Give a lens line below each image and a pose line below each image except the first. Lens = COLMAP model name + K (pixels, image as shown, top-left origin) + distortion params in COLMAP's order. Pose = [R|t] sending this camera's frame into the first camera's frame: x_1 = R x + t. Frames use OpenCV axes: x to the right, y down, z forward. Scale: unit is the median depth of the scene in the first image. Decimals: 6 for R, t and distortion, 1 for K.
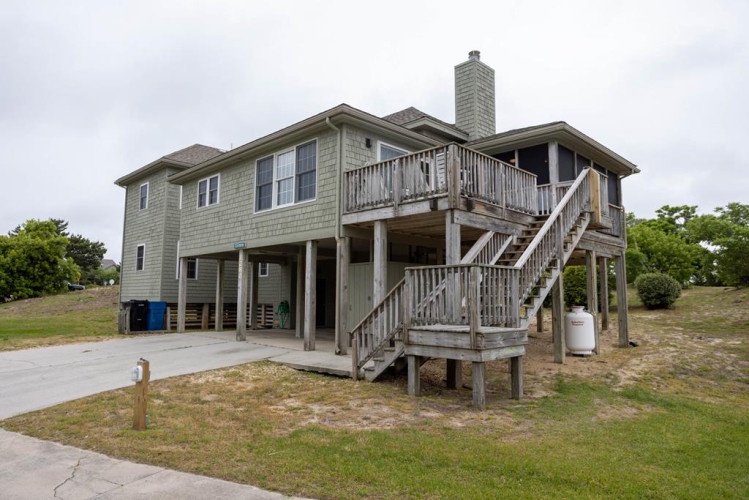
lens RADIAL K [[480.7, 0, 374.5], [0, 480.7, 250.0], [0, 0, 1]] dist [-0.000999, -0.000307]
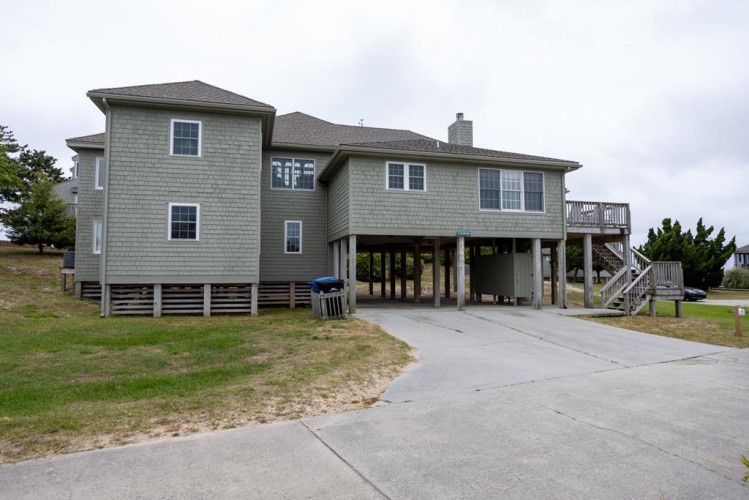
lens RADIAL K [[480.7, 0, 374.5], [0, 480.7, 250.0], [0, 0, 1]] dist [-0.000999, -0.000307]
pose [[0.510097, 0.058104, 0.858152, -1.494462], [-0.083162, 0.996373, -0.018030, 0.077240], [-0.856087, -0.062169, 0.513079, 0.576896]]
